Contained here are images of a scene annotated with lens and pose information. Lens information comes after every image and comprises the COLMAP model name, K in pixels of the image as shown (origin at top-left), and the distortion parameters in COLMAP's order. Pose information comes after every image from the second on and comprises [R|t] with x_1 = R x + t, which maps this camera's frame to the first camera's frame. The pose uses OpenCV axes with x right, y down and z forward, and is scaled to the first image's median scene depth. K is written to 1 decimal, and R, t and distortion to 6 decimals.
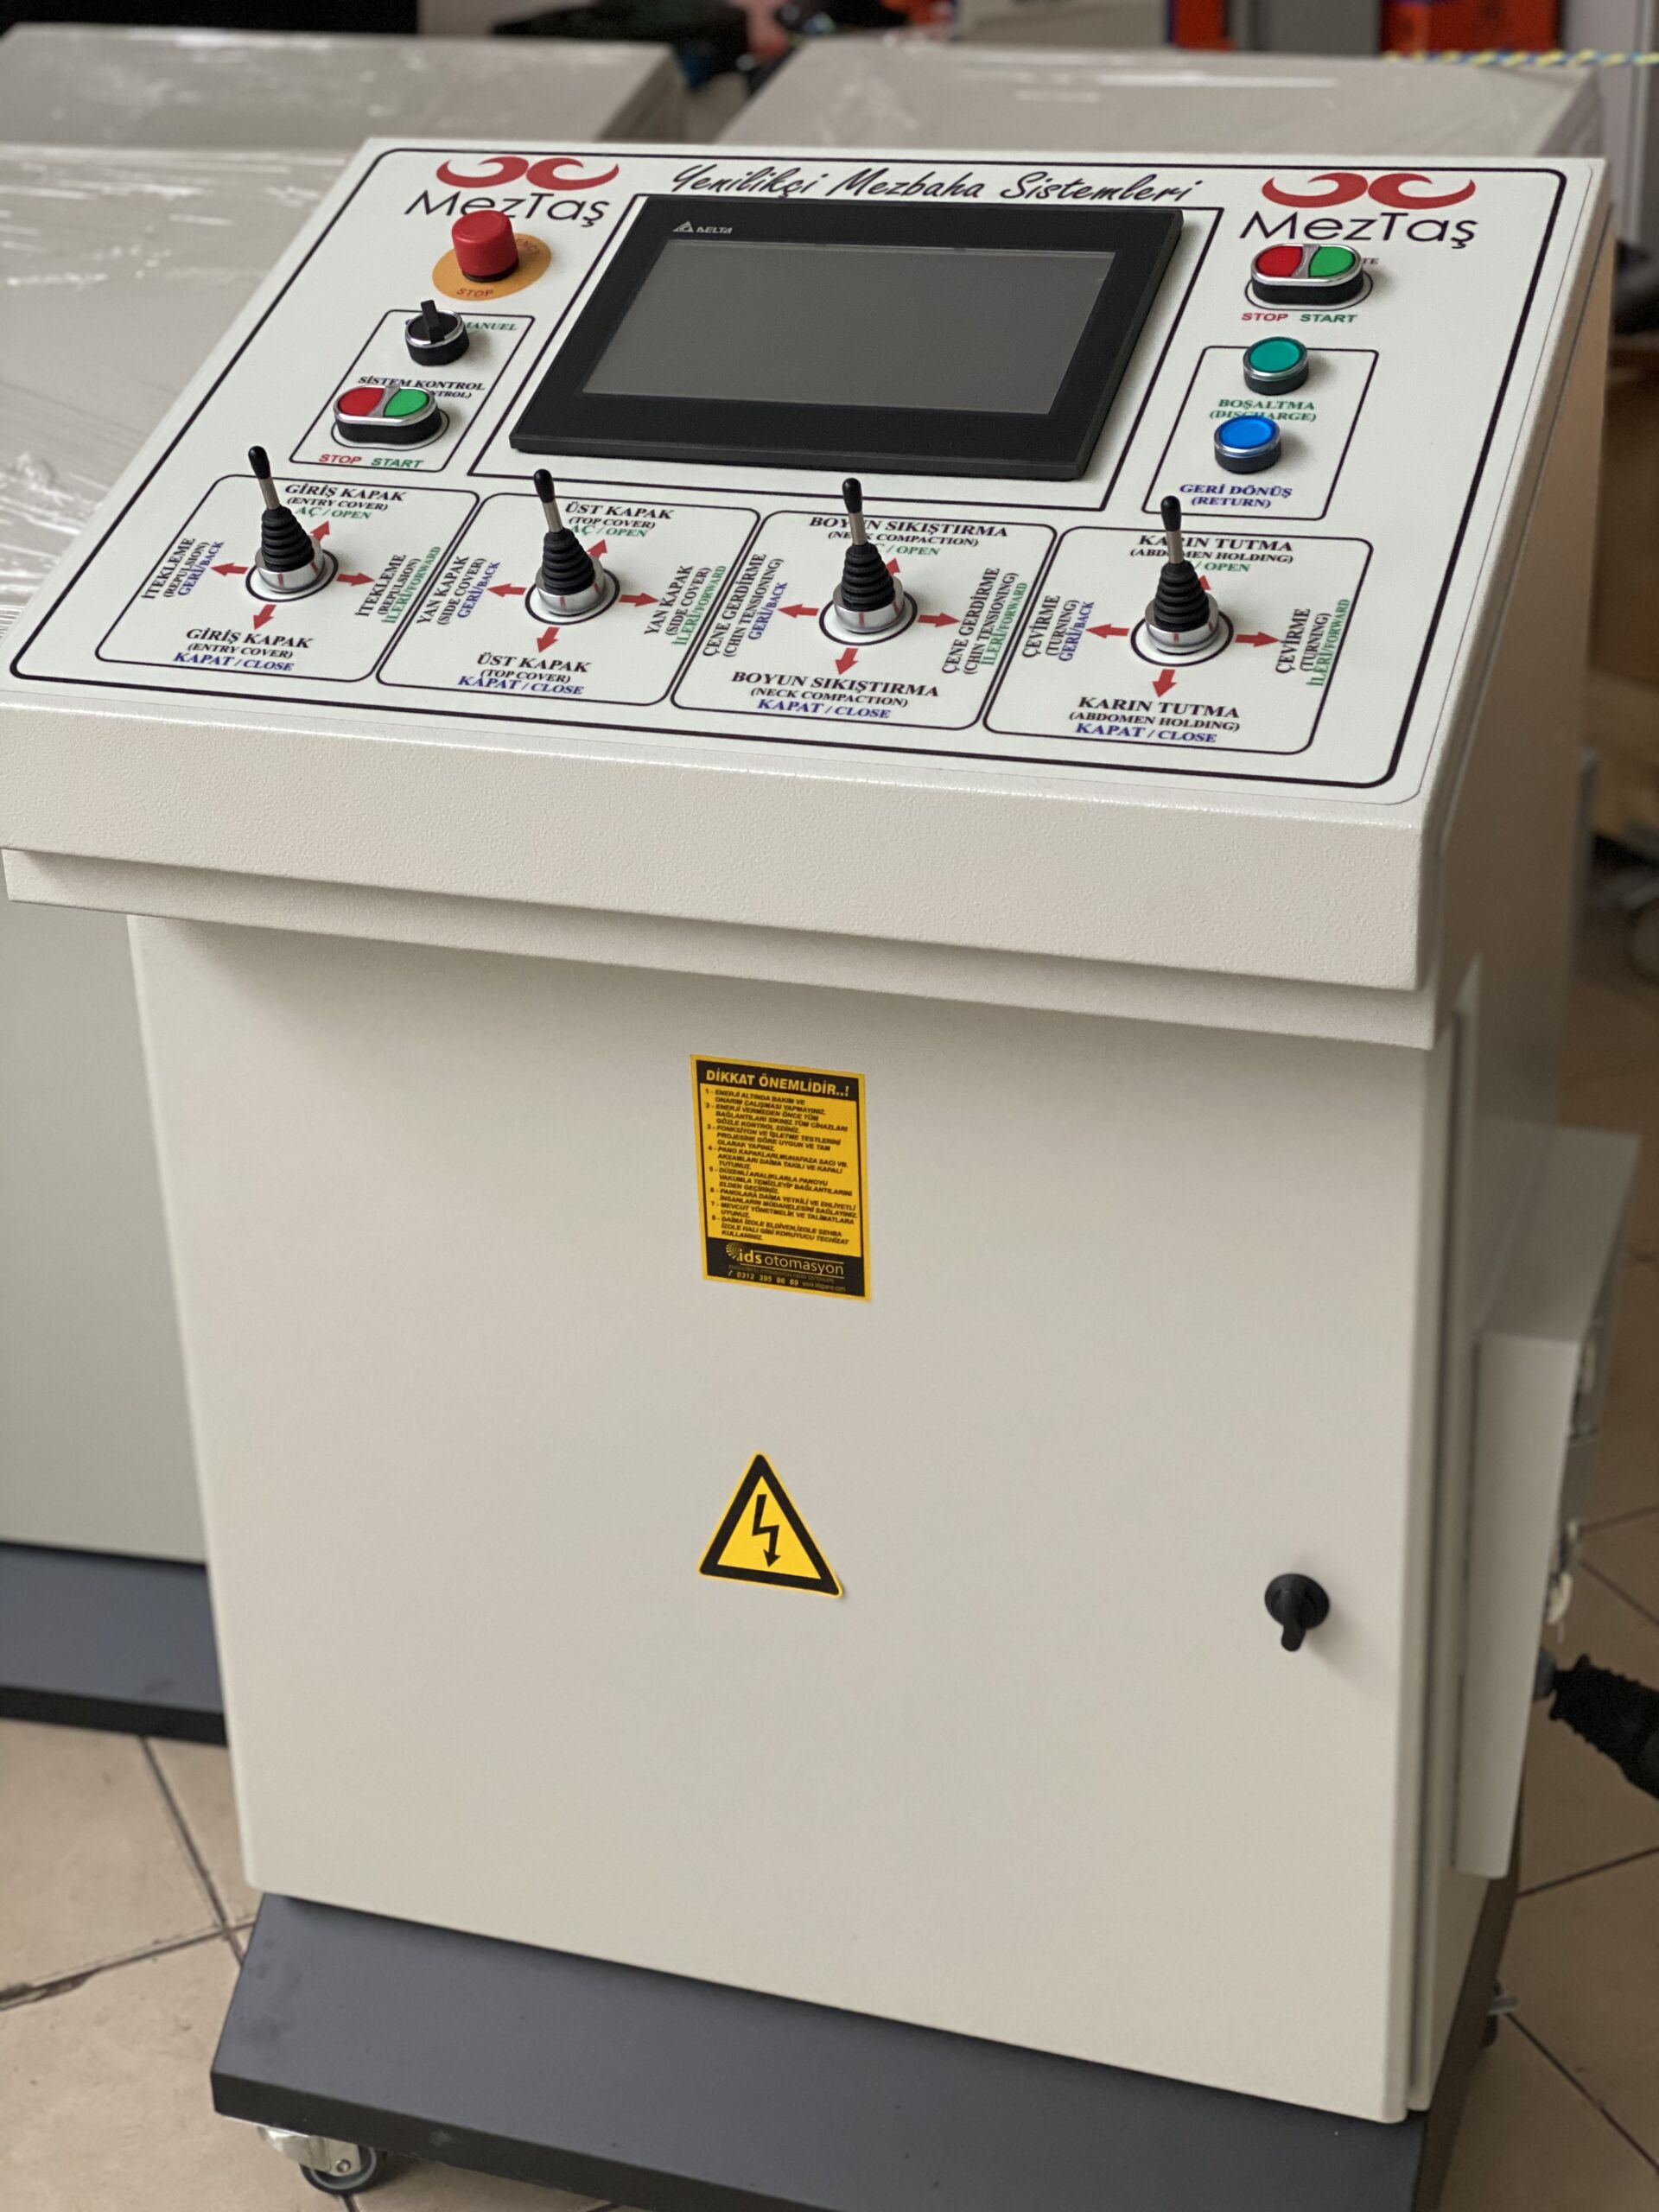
lens RADIAL K [[3343.5, 0, 730.3], [0, 3343.5, 1090.8], [0, 0, 1]] dist [0.127520, 0.000000]
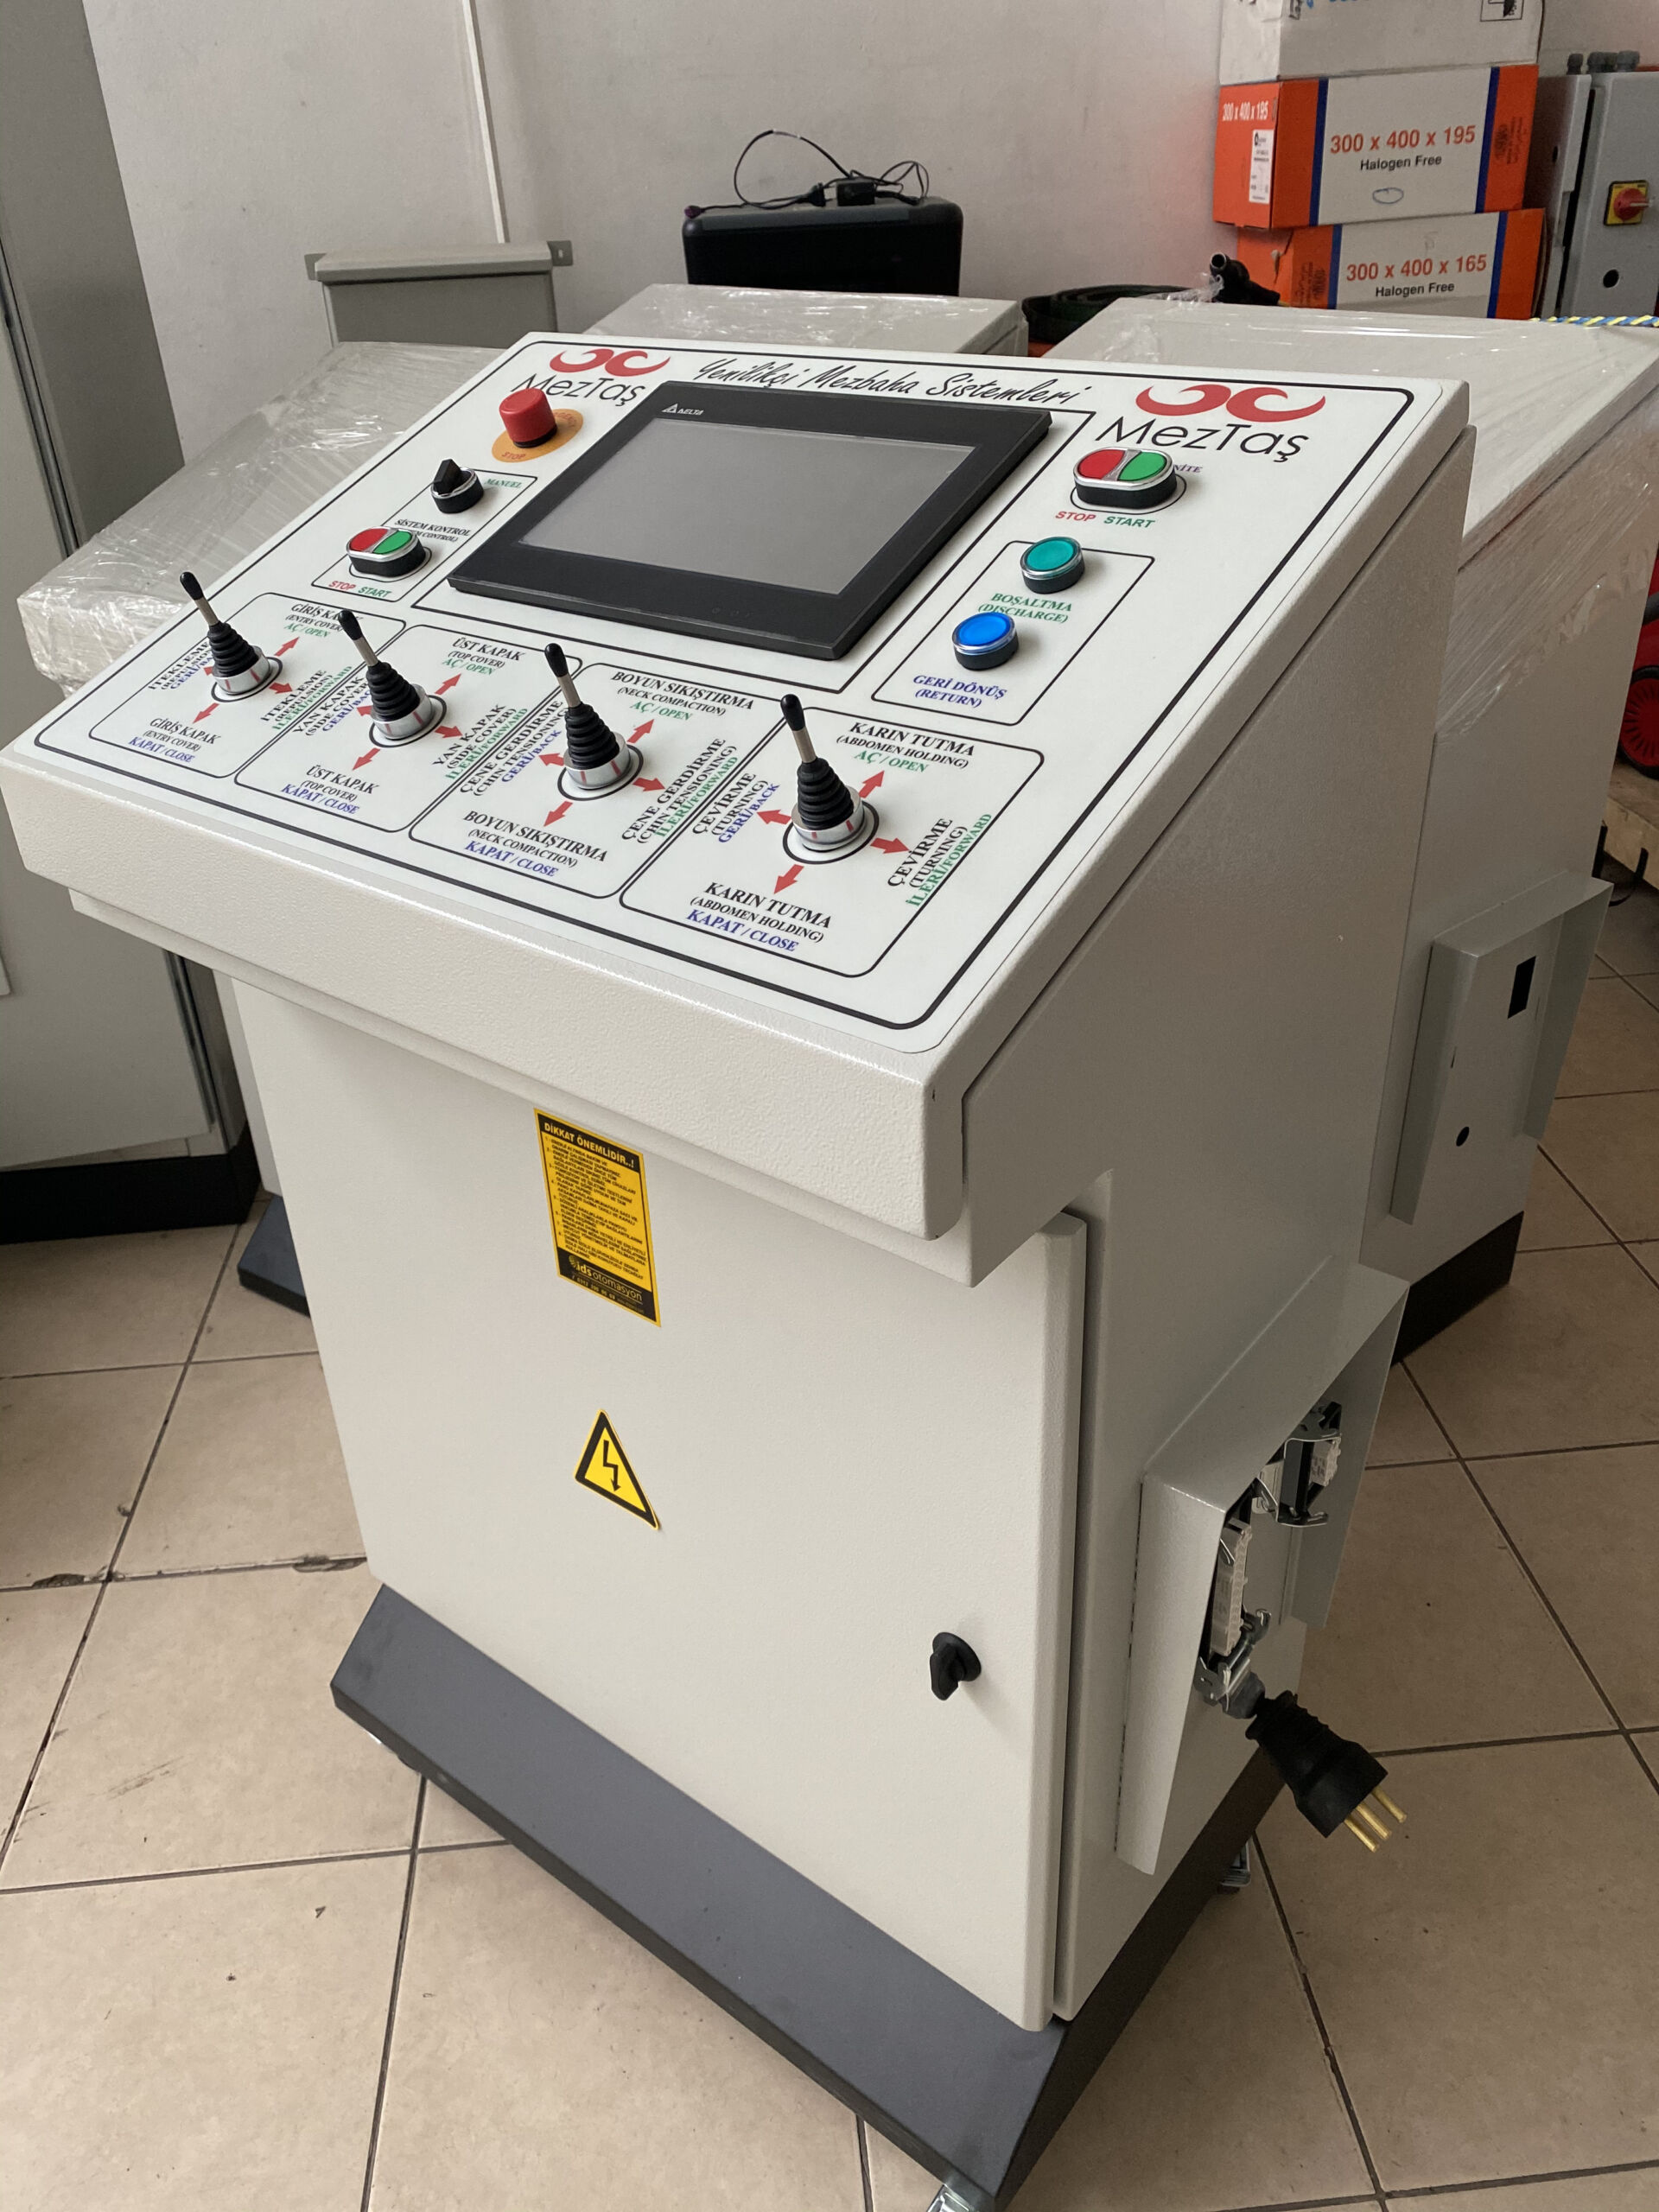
lens RADIAL K [[1684.9, 0, 786.2], [0, 1684.9, 1082.1], [0, 0, 1]] dist [0.038876, -0.027240]
pose [[0.945019, 0.158703, -0.285925, 0.257325], [-0.125300, 0.983342, 0.131672, -0.115974], [0.302059, -0.088606, 0.949162, 0.462829]]
